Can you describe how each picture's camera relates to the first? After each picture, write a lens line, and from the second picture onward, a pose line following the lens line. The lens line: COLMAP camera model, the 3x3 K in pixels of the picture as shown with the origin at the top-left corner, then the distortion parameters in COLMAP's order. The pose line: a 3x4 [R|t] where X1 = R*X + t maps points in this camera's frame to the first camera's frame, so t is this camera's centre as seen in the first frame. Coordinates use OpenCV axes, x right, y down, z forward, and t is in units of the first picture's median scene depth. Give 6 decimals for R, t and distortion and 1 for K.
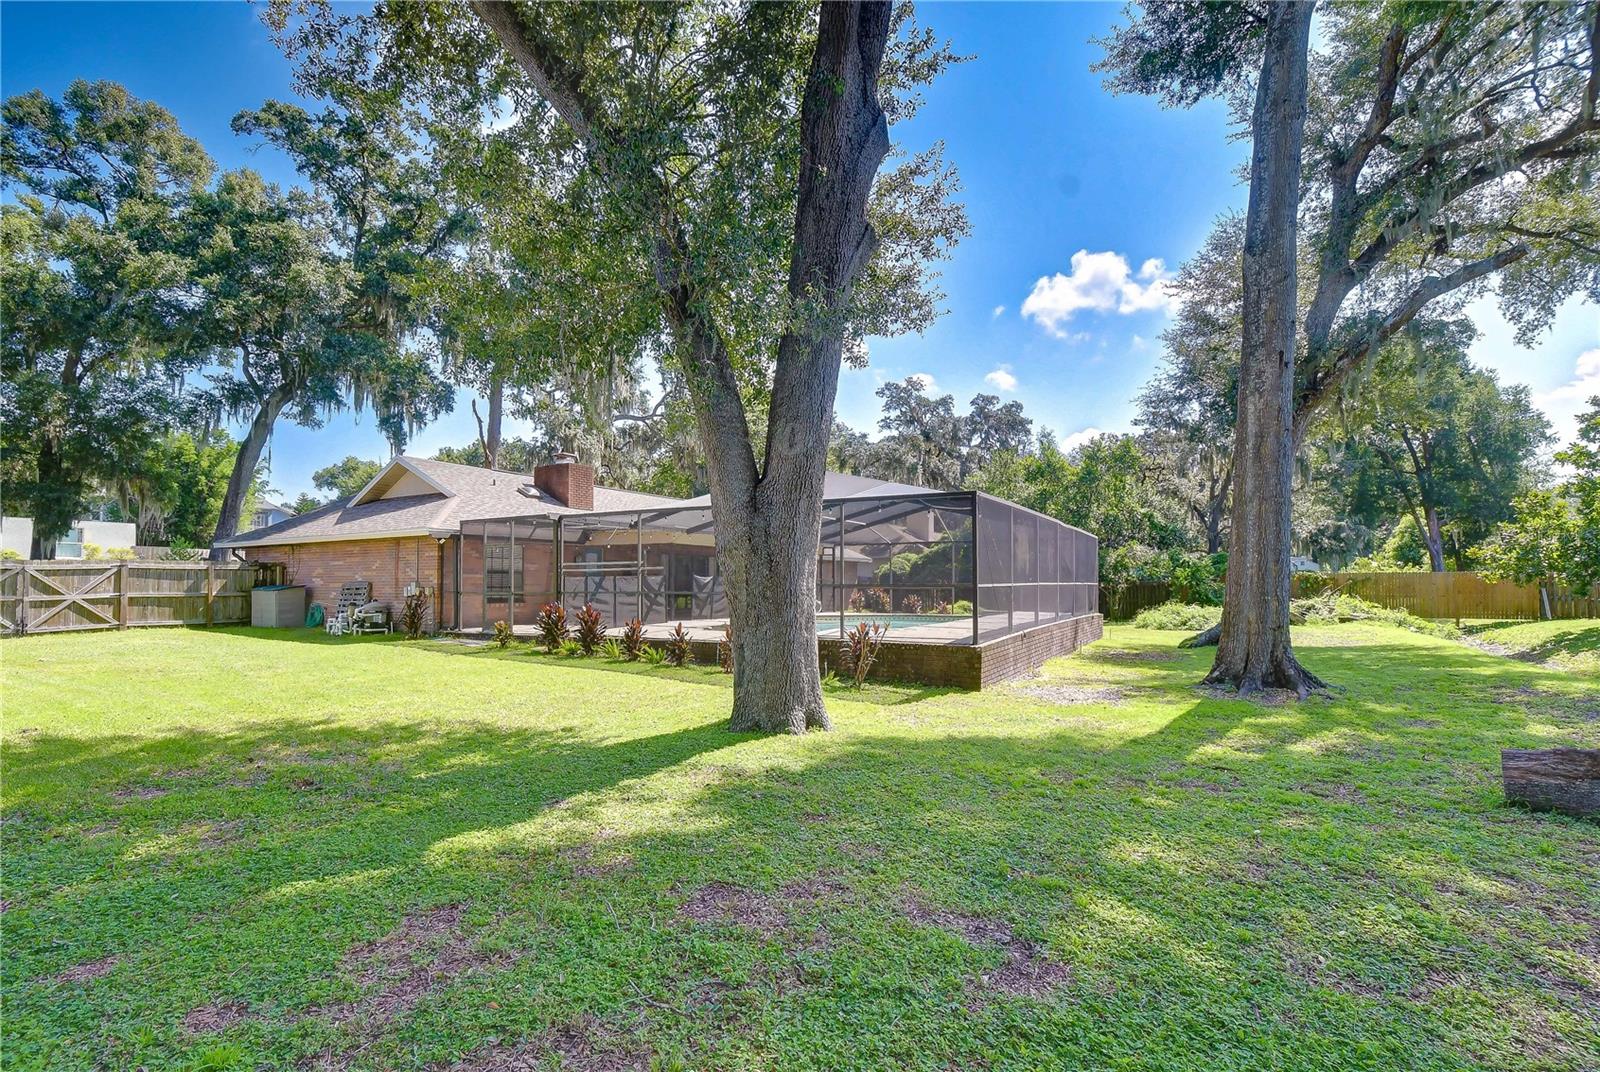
lens RADIAL K [[705.2, 0, 802.6], [0, 705.2, 588.3], [0, 0, 1]] dist [0.001816, -0.004074]
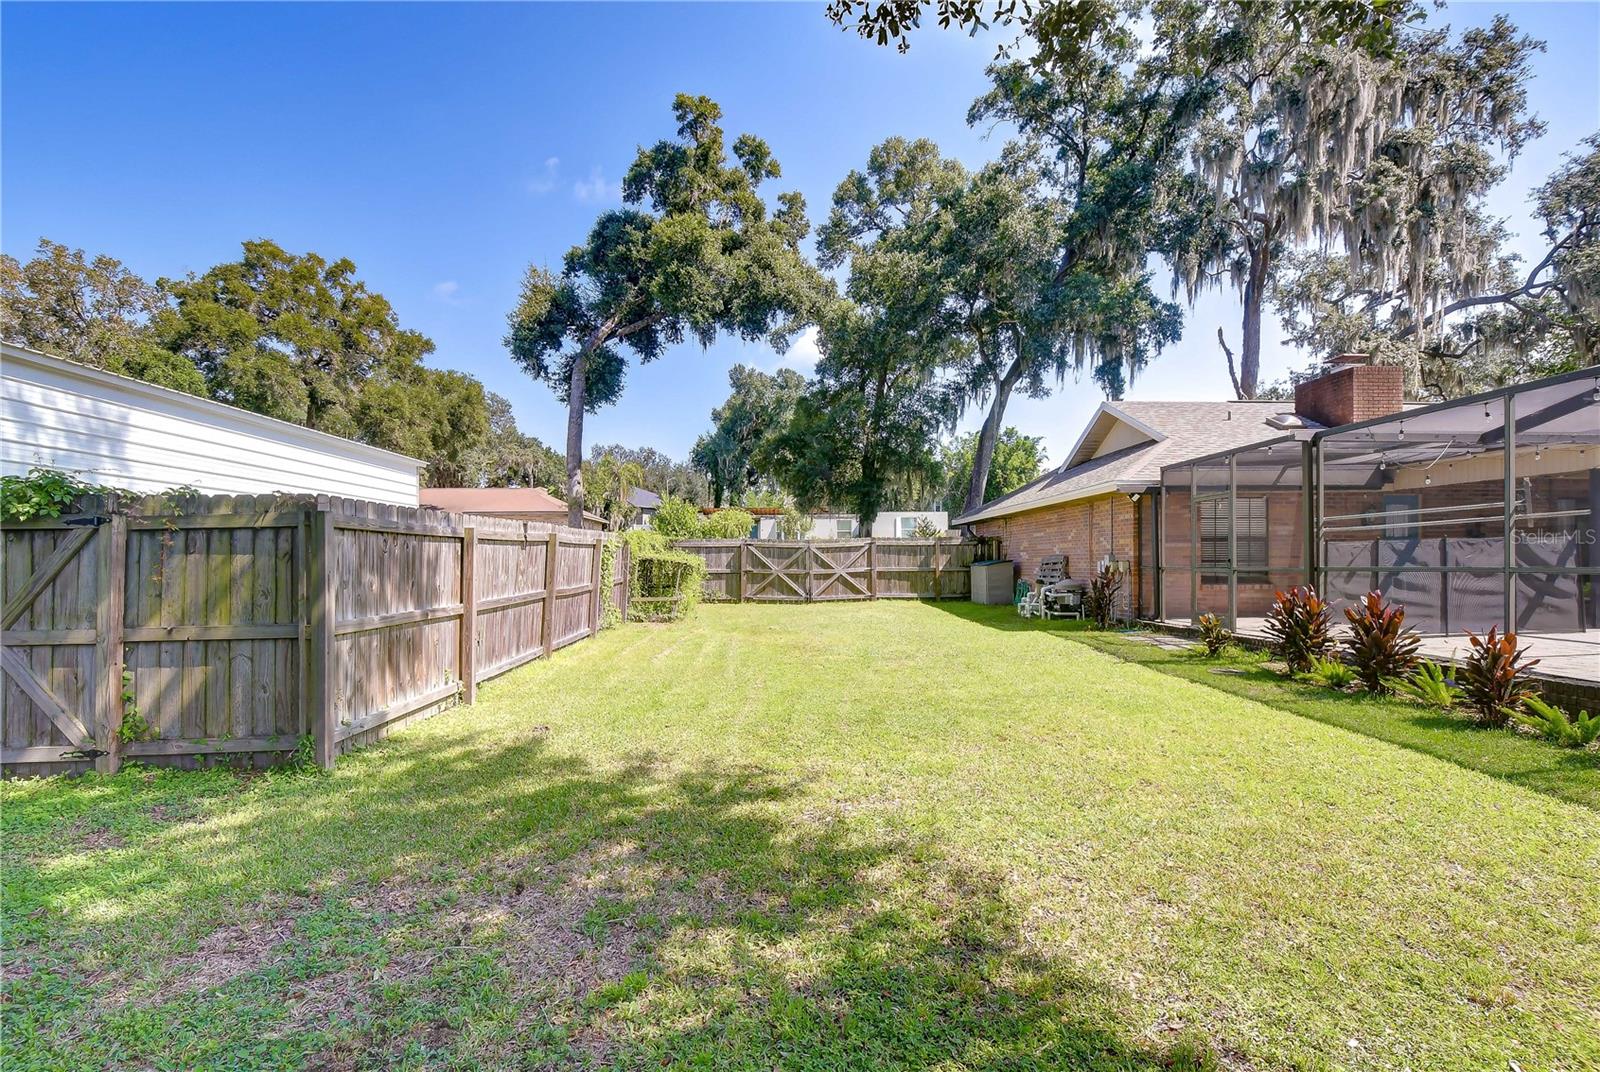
lens RADIAL K [[705.2, 0, 807.6], [0, 705.2, 564.9], [0, 0, 1]] dist [0.001816, -0.004074]
pose [[0.539118, 0.000221, -0.842230, -0.073698], [0.001178, 0.999999, 0.001017, 0.001239], [0.842229, -0.001540, 0.539117, 0.292855]]
